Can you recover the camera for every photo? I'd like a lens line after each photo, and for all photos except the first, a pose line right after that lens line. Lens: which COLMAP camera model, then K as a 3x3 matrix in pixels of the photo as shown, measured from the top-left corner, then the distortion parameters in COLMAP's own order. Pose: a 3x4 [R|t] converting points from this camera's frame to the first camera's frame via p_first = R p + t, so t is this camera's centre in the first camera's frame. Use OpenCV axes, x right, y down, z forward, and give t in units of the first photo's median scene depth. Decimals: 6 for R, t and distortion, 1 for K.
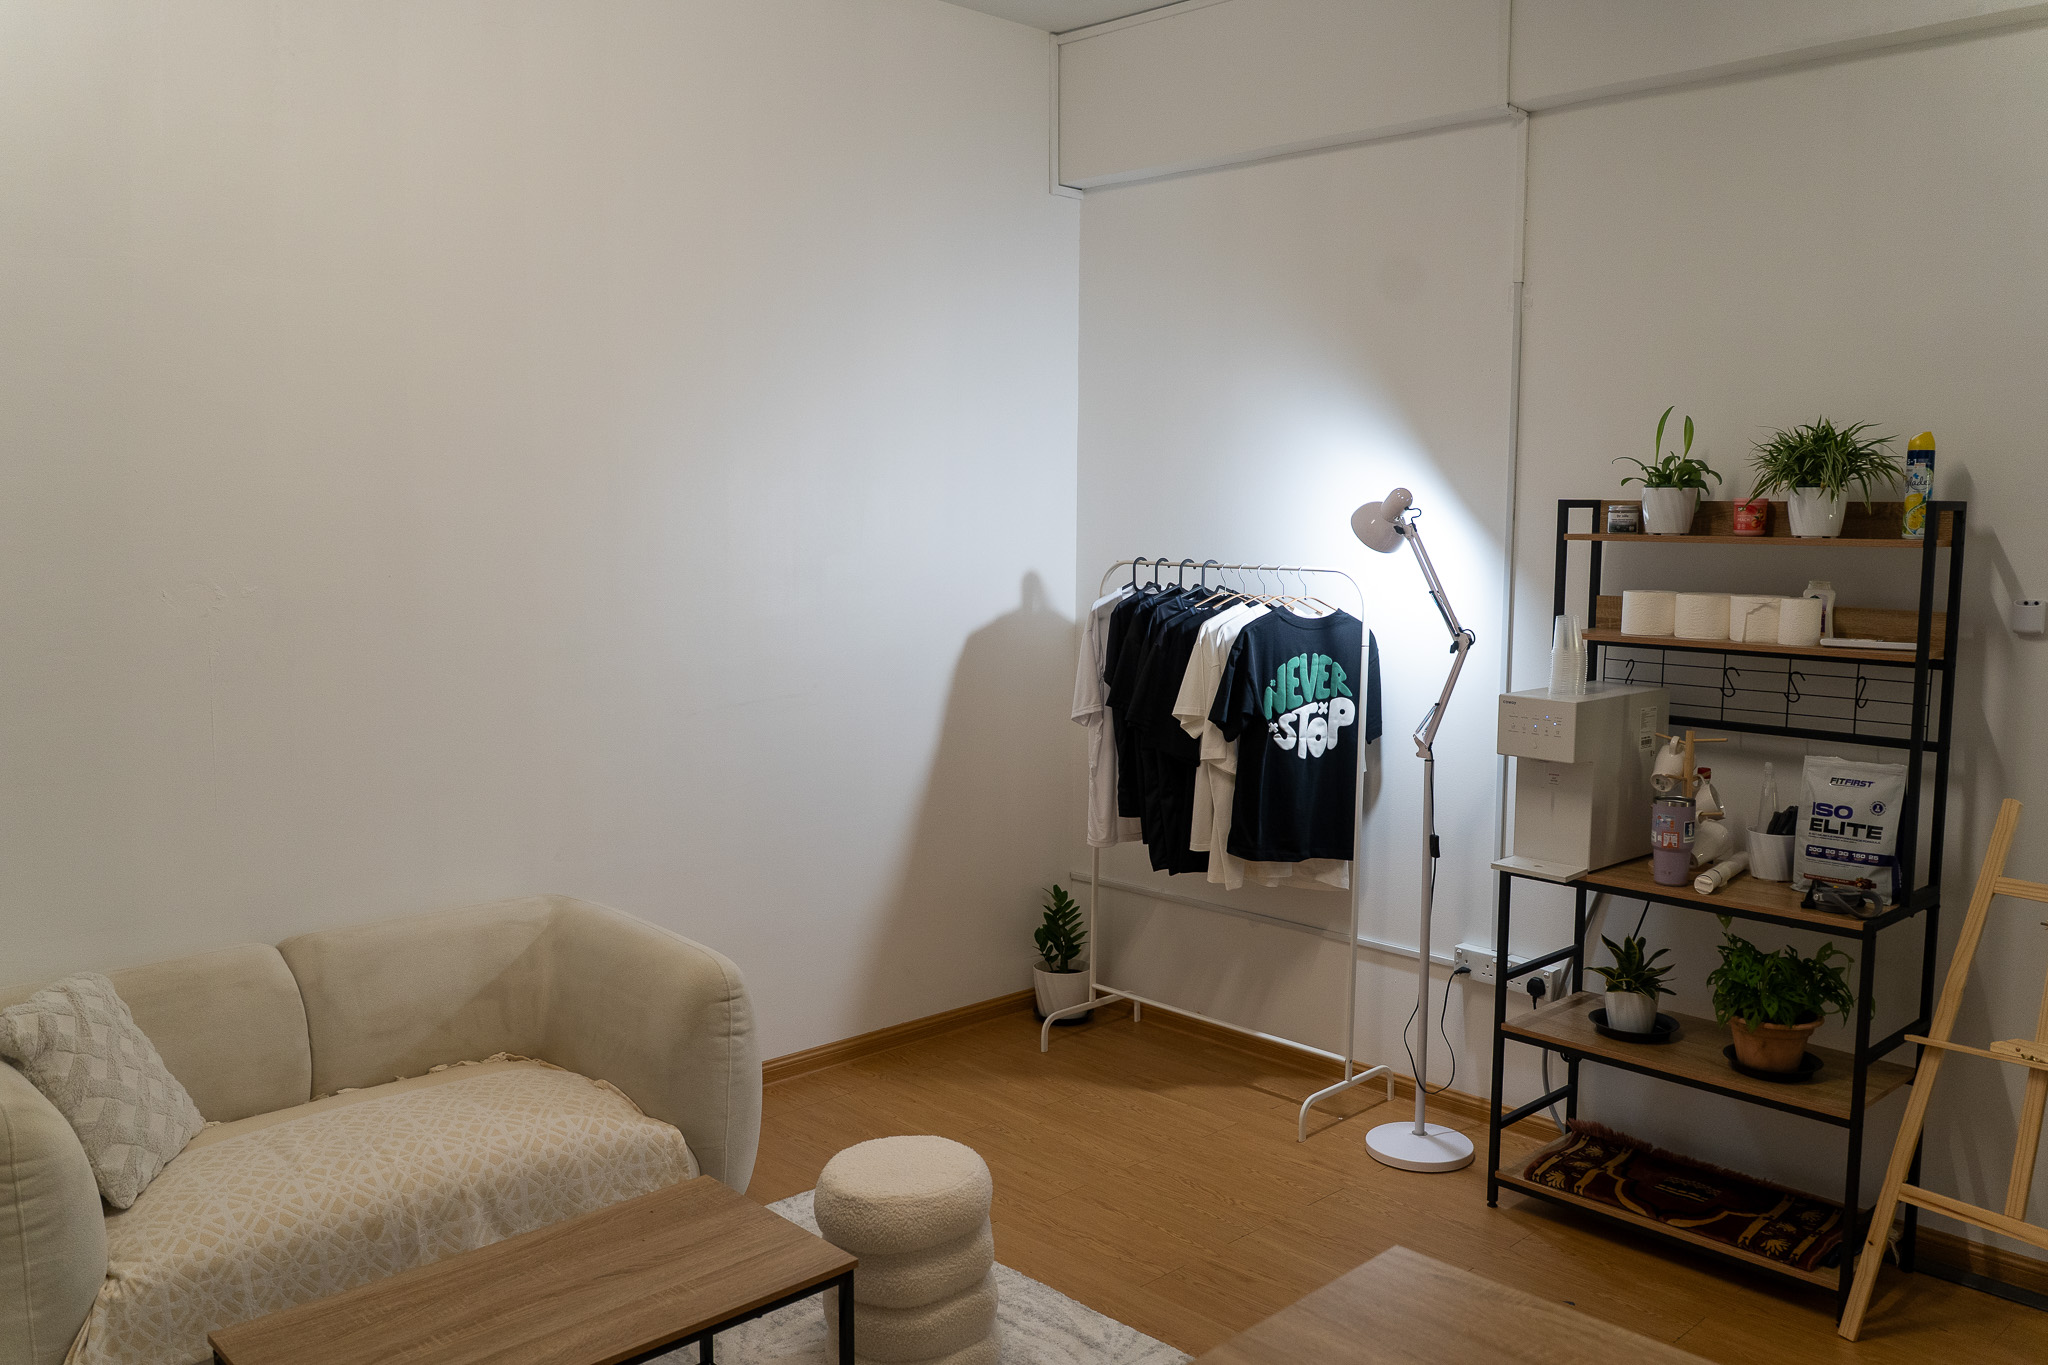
lens RADIAL K [[1649.4, 0, 1022.9], [0, 1649.4, 681.1], [0, 0, 1]] dist [-0.004595, -0.001747]
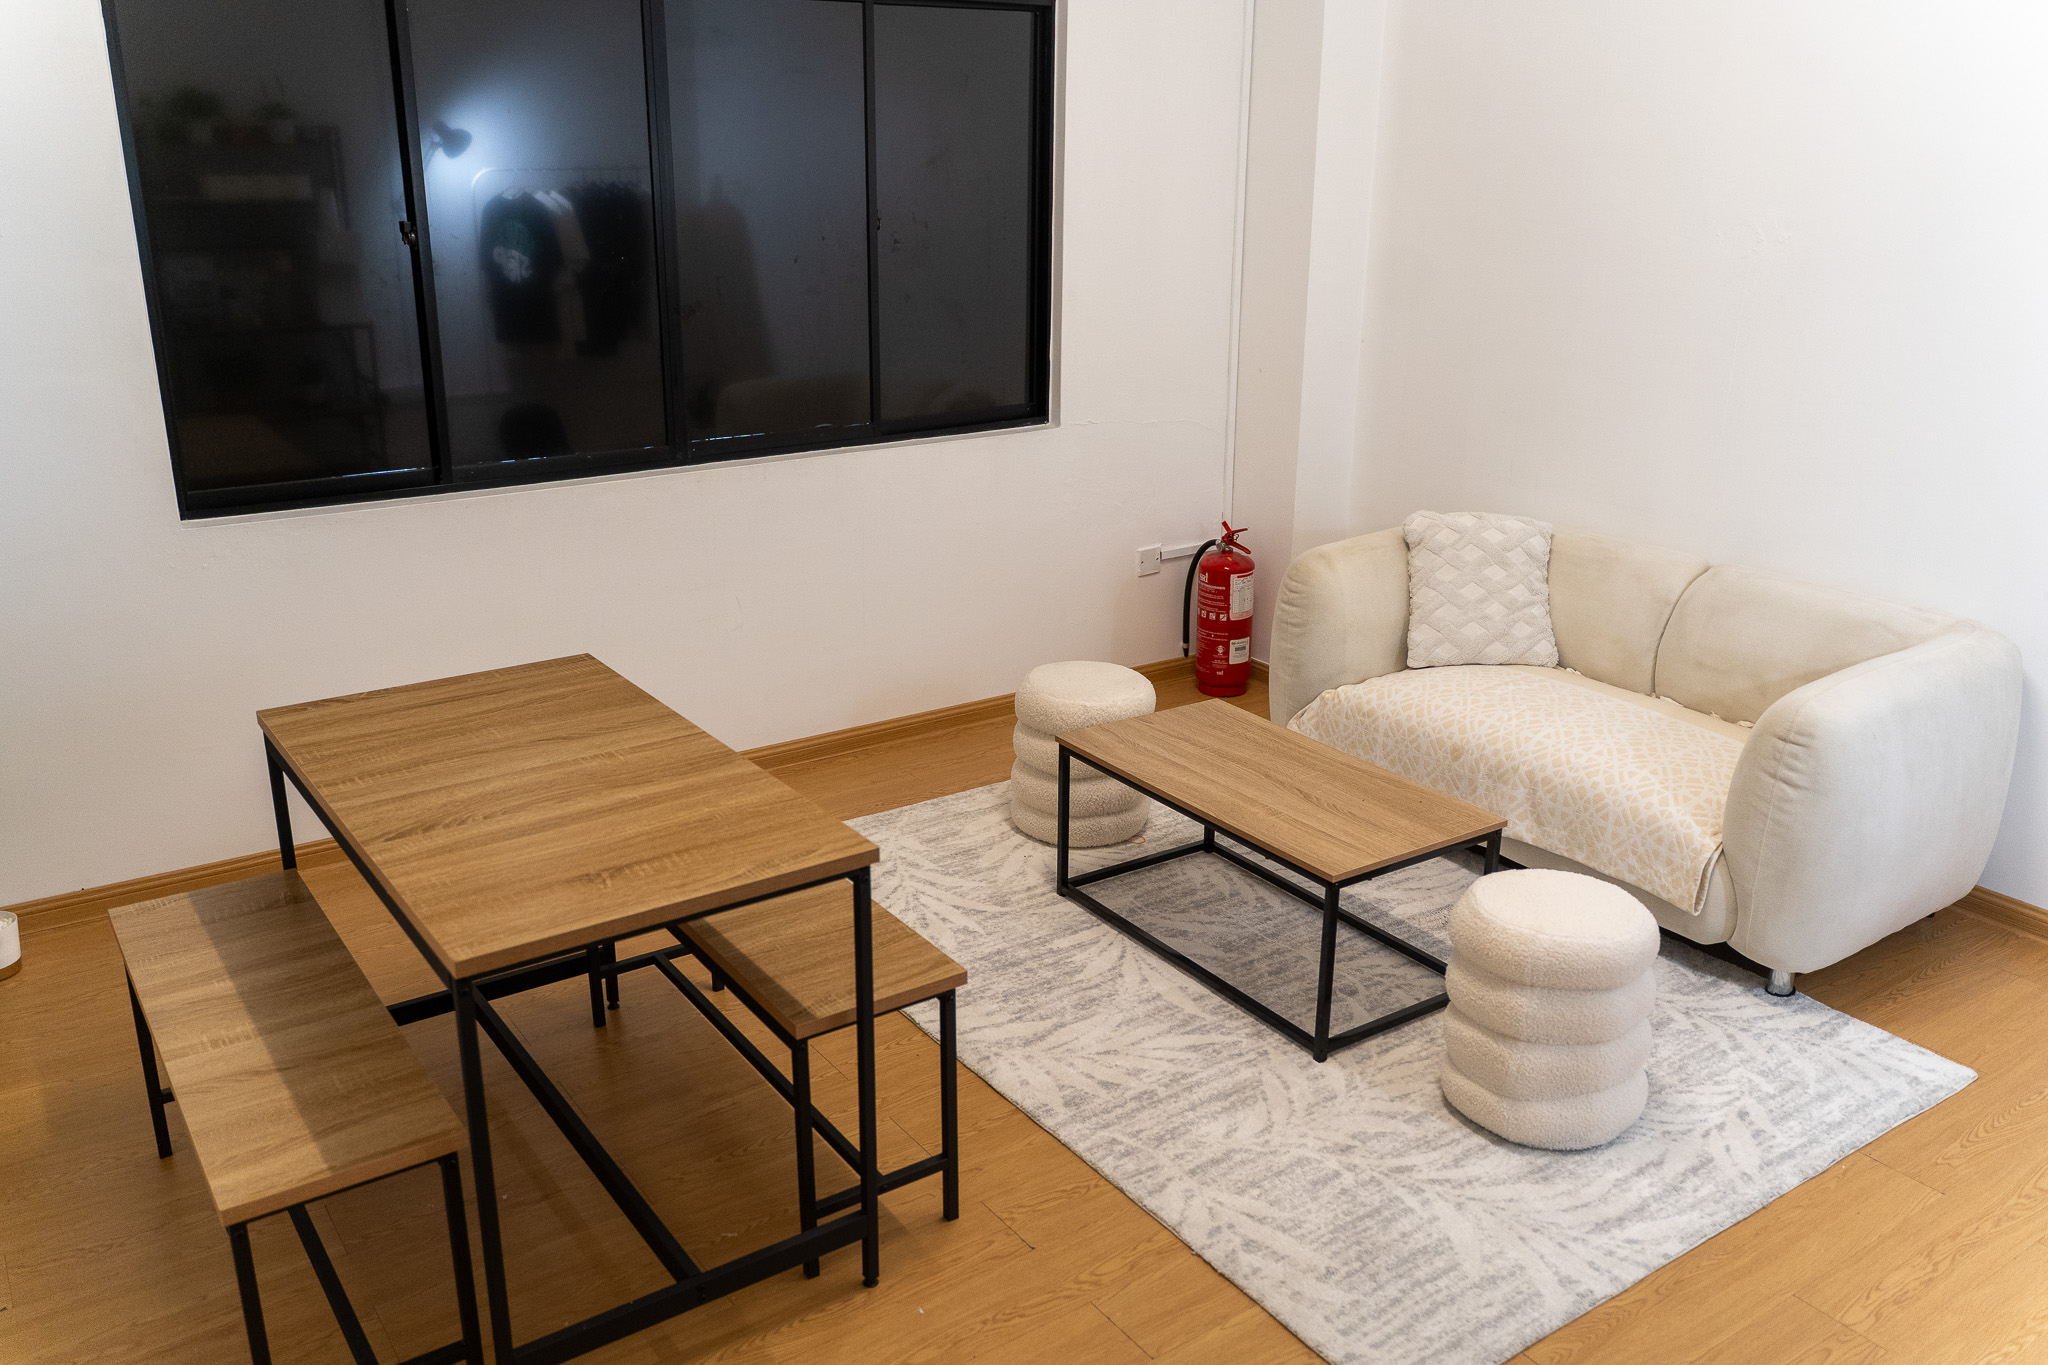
lens RADIAL K [[1649.4, 0, 1022.8], [0, 1649.4, 685.3], [0, 0, 1]] dist [-0.004595, -0.001747]
pose [[-0.156174, 0.307263, -0.938722, 0.776005], [-0.117396, 0.937873, 0.326516, -0.081642], [0.980728, 0.161196, -0.110400, 0.766909]]
